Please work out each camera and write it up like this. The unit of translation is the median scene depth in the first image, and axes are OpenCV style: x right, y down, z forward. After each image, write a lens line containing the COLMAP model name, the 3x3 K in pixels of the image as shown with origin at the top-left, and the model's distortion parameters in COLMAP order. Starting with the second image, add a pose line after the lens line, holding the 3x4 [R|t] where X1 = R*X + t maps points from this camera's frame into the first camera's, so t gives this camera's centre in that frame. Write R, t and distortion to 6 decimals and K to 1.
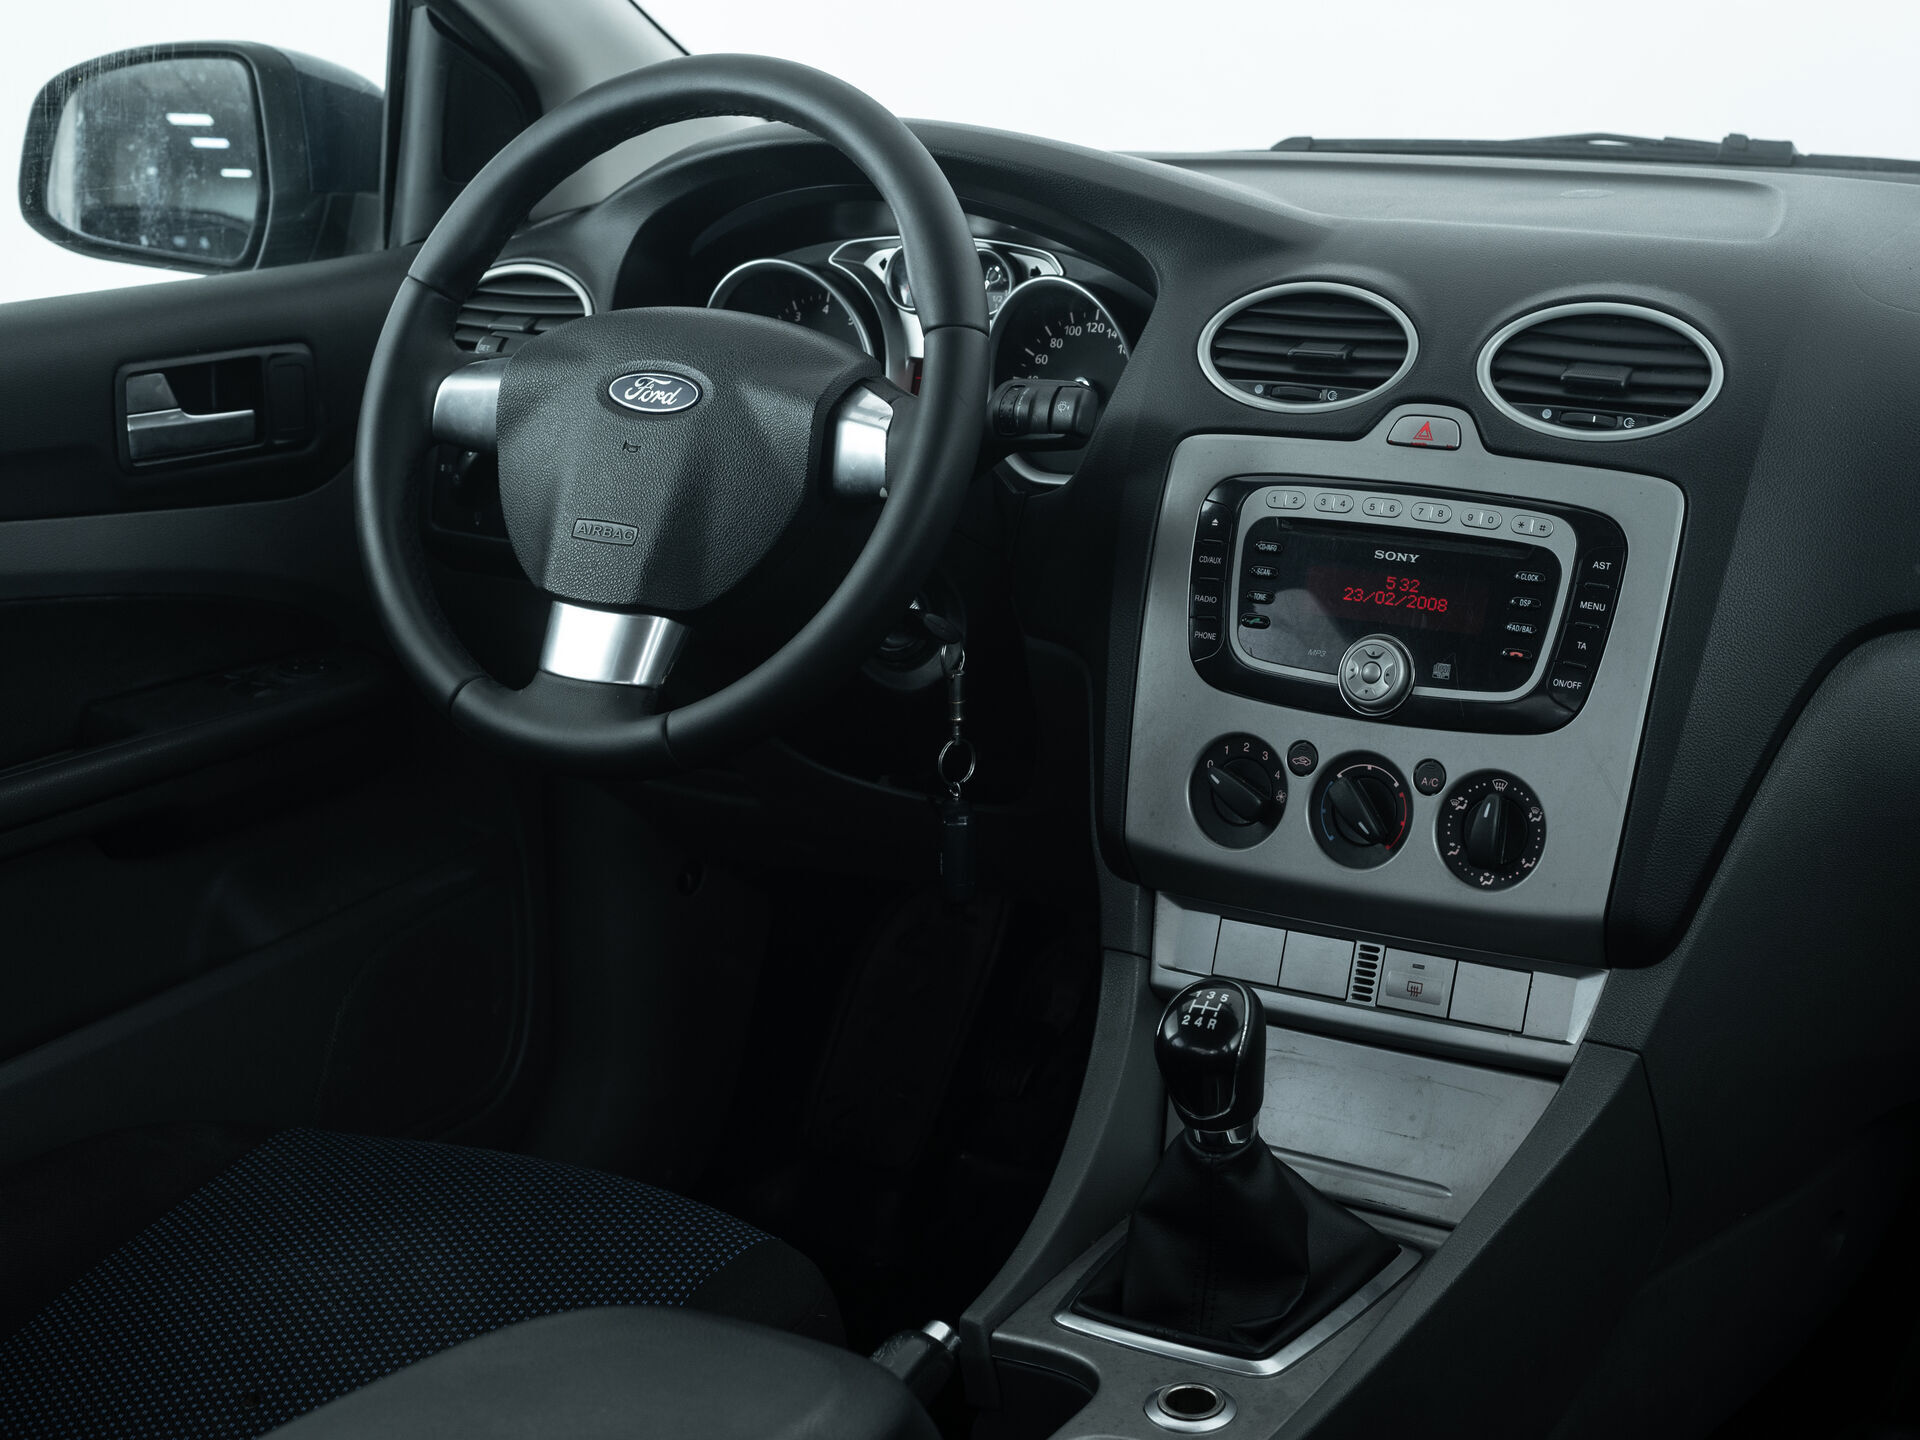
lens RADIAL K [[3285.3, 0, 976.9], [0, 3285.3, 732.5], [0, 0, 1]] dist [-0.120862, 0.000000]
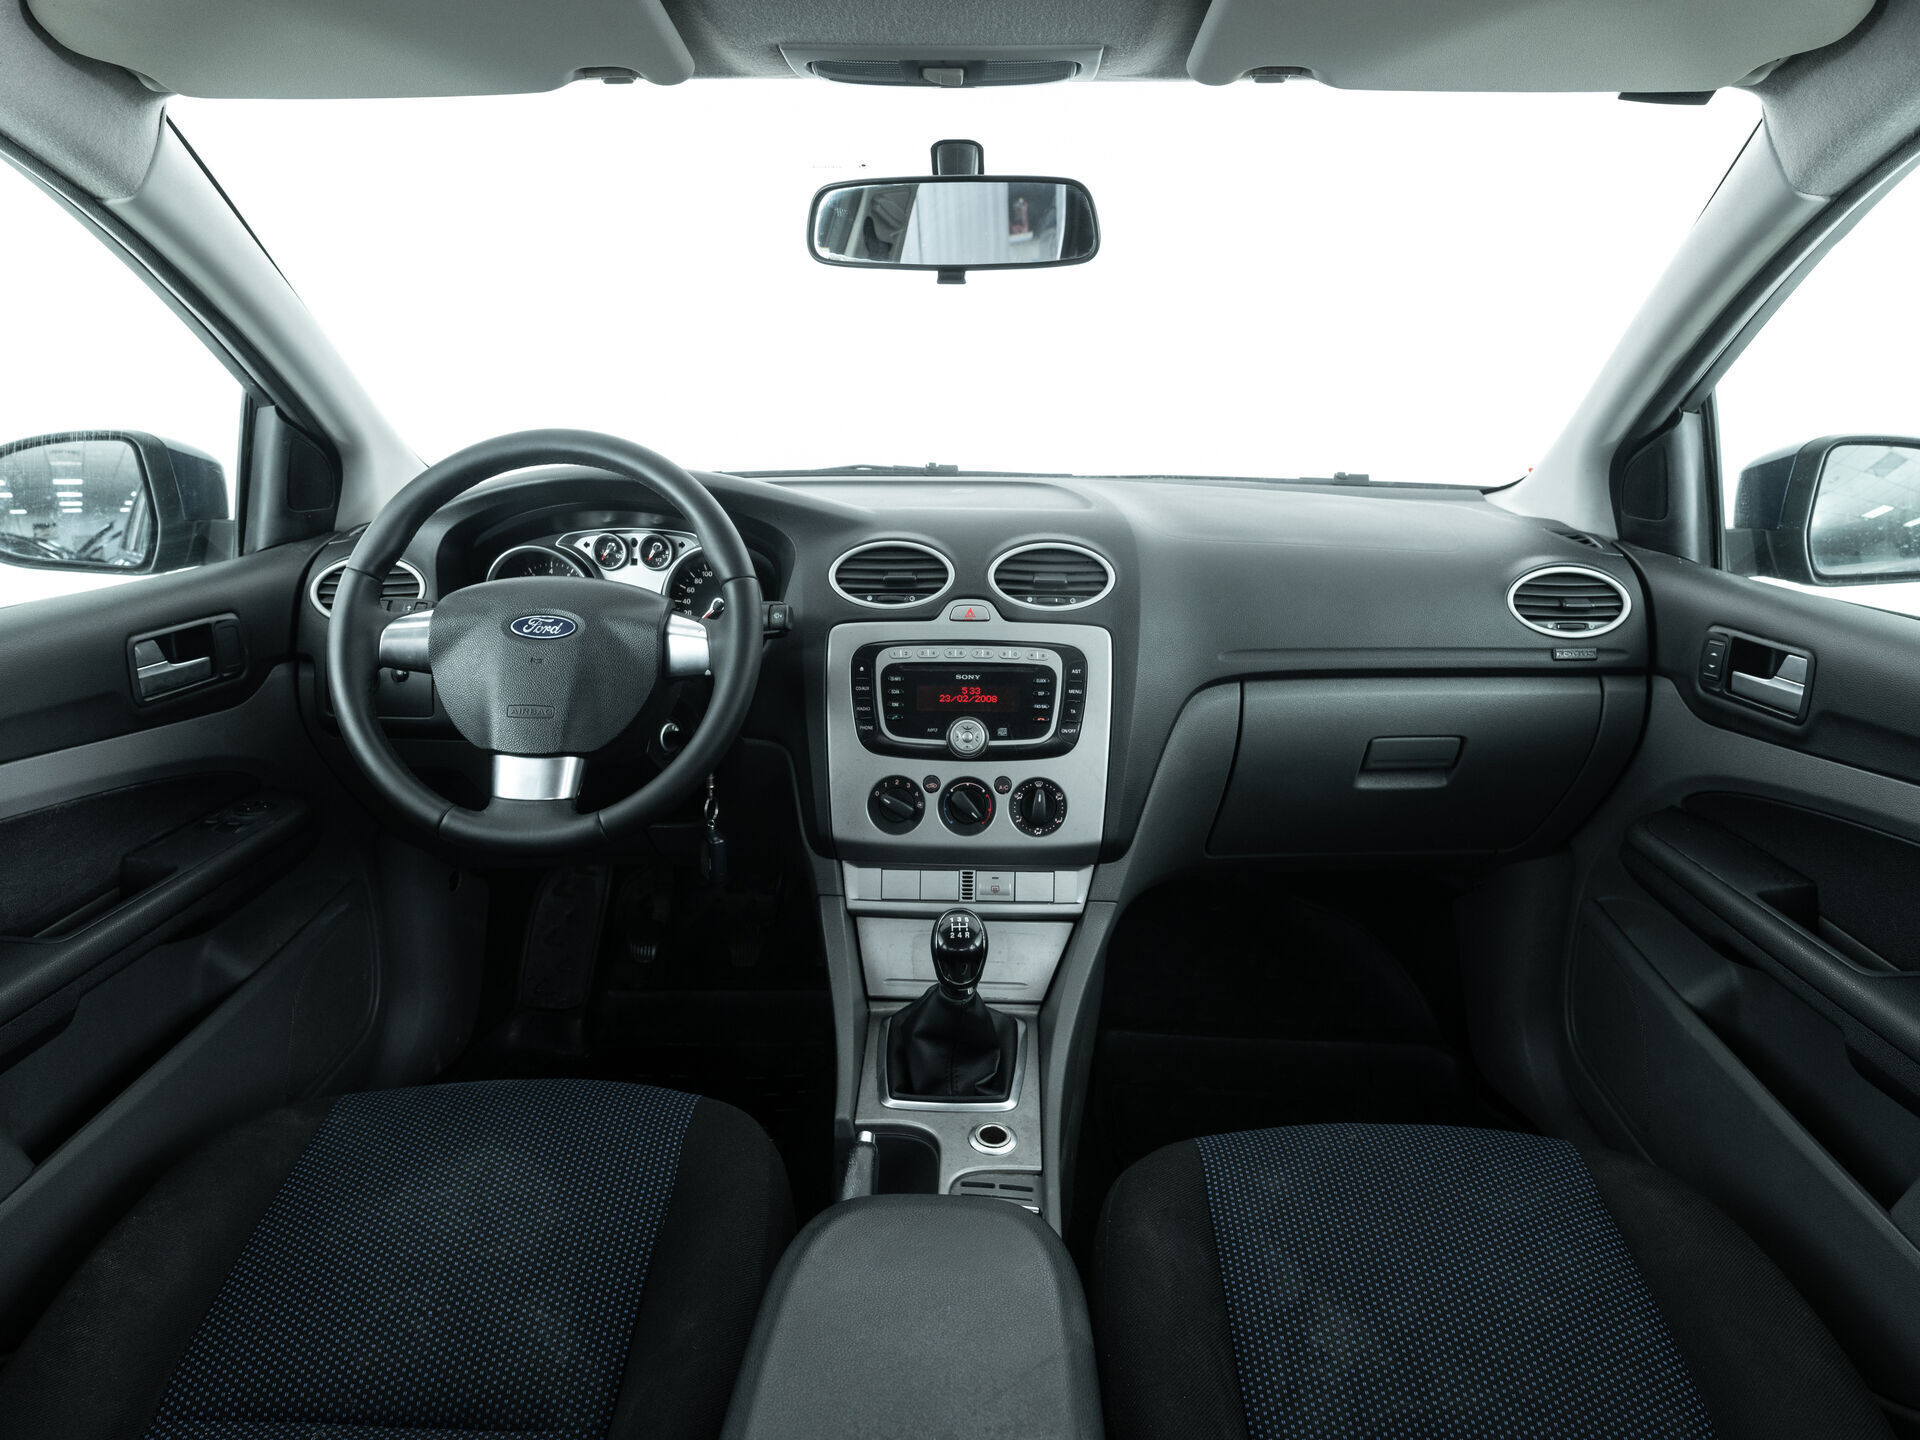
lens RADIAL K [[1253.1, 0, 964.3], [0, 1253.1, 713.1], [0, 0, 1]] dist [-0.025653, -0.000811]
pose [[0.858530, -0.122380, 0.497945, -0.244248], [0.118143, 0.992184, 0.040153, -0.060241], [-0.498968, 0.024356, 0.866278, 0.330106]]
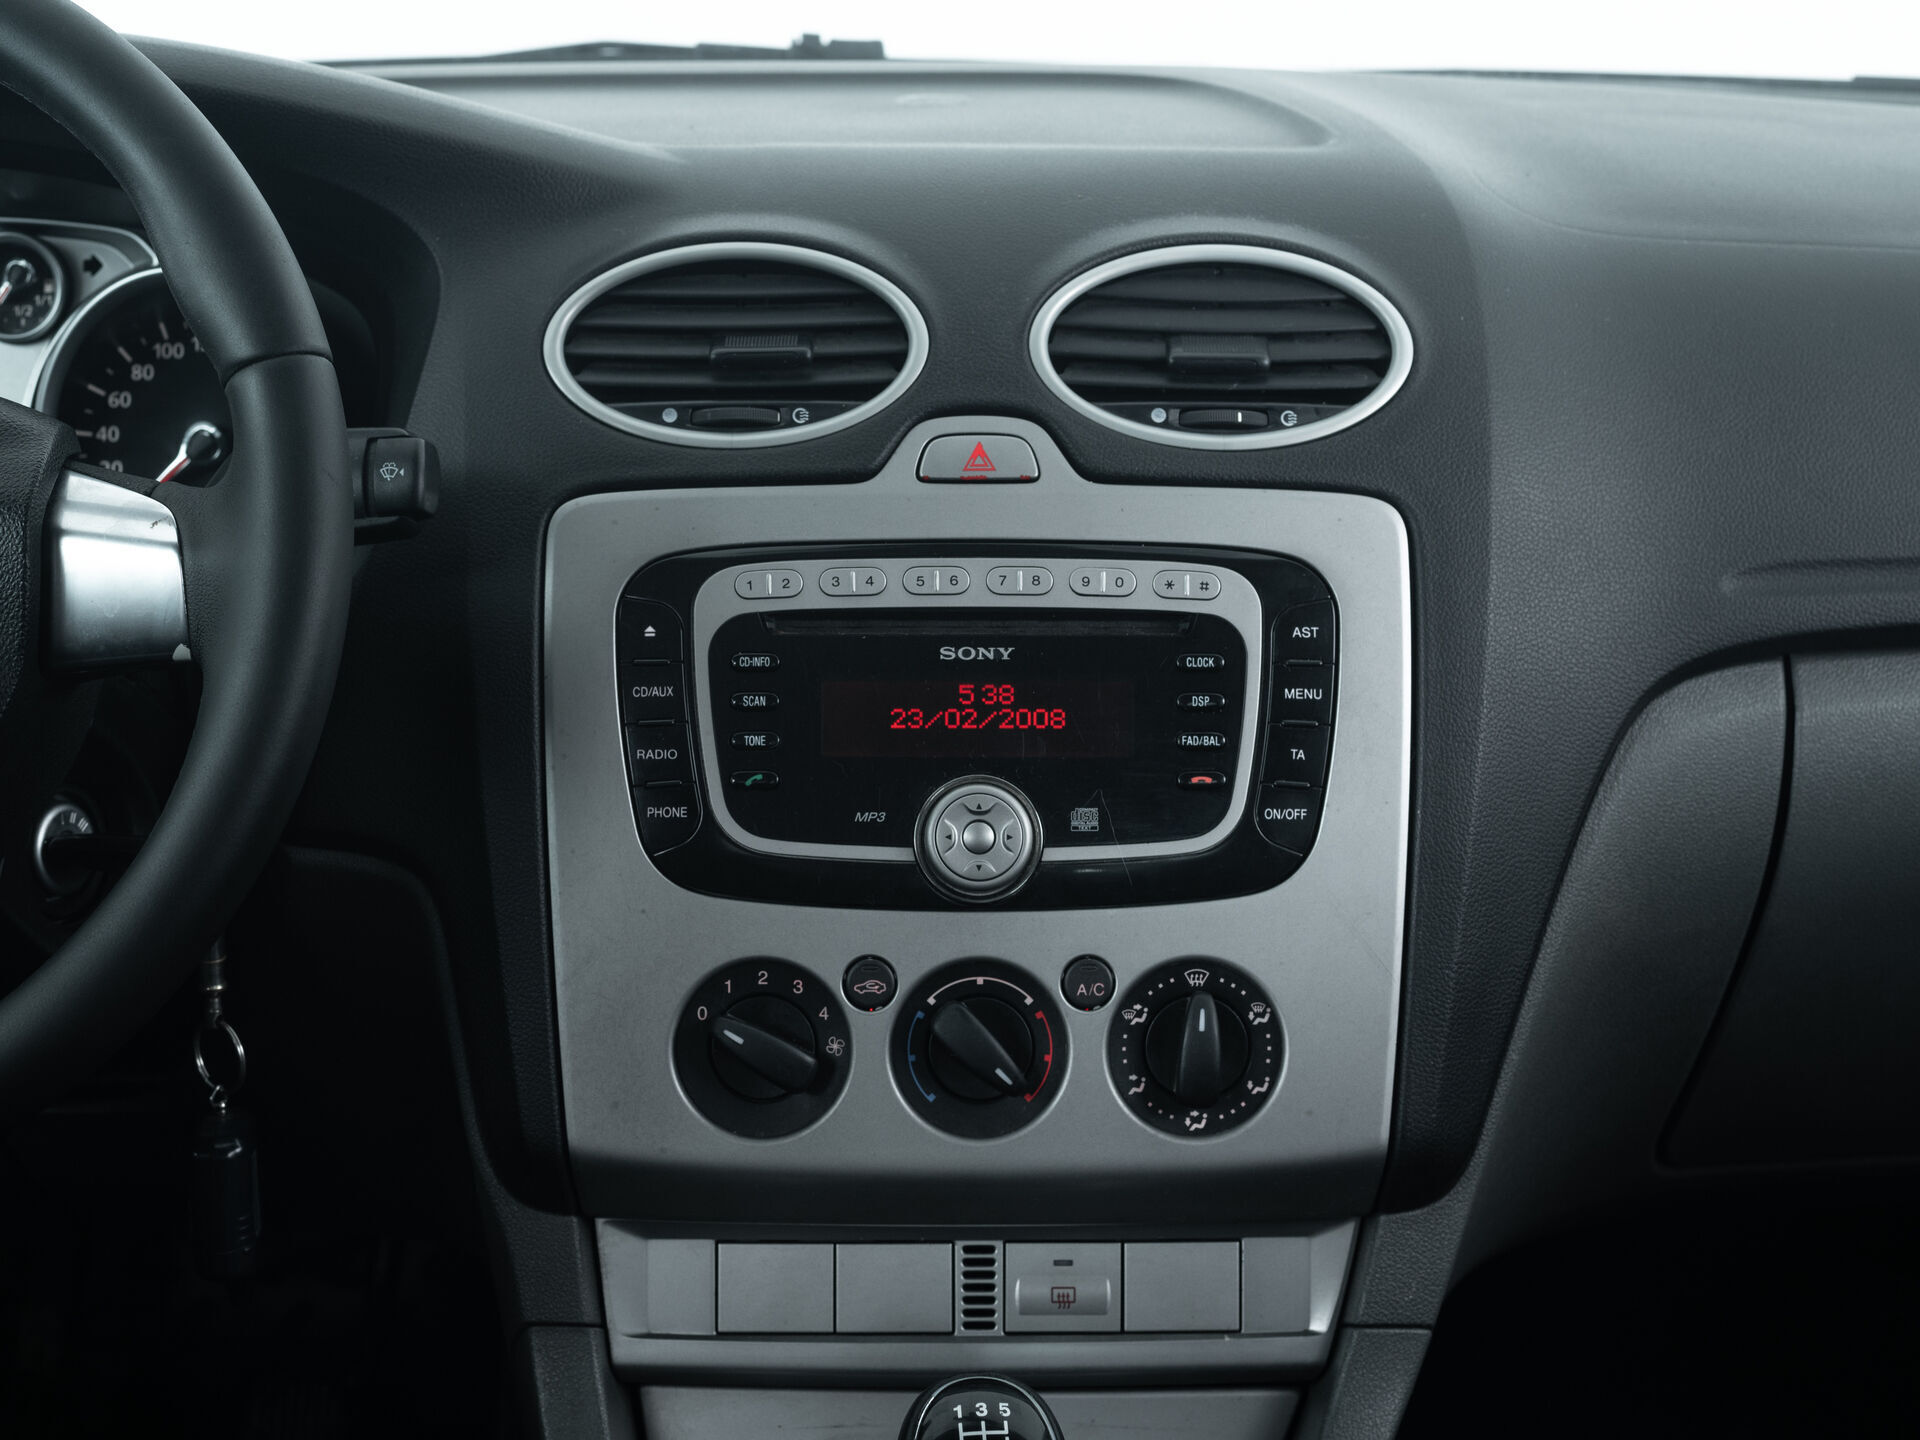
lens RADIAL K [[3285.3, 0, 950.3], [0, 3285.3, 687.1], [0, 0, 1]] dist [-0.120862, 0.000000]
pose [[0.835490, -0.126063, 0.534850, -0.216237], [0.129015, 0.991124, 0.032070, -0.065846], [-0.534145, 0.042210, 0.844338, 0.434885]]
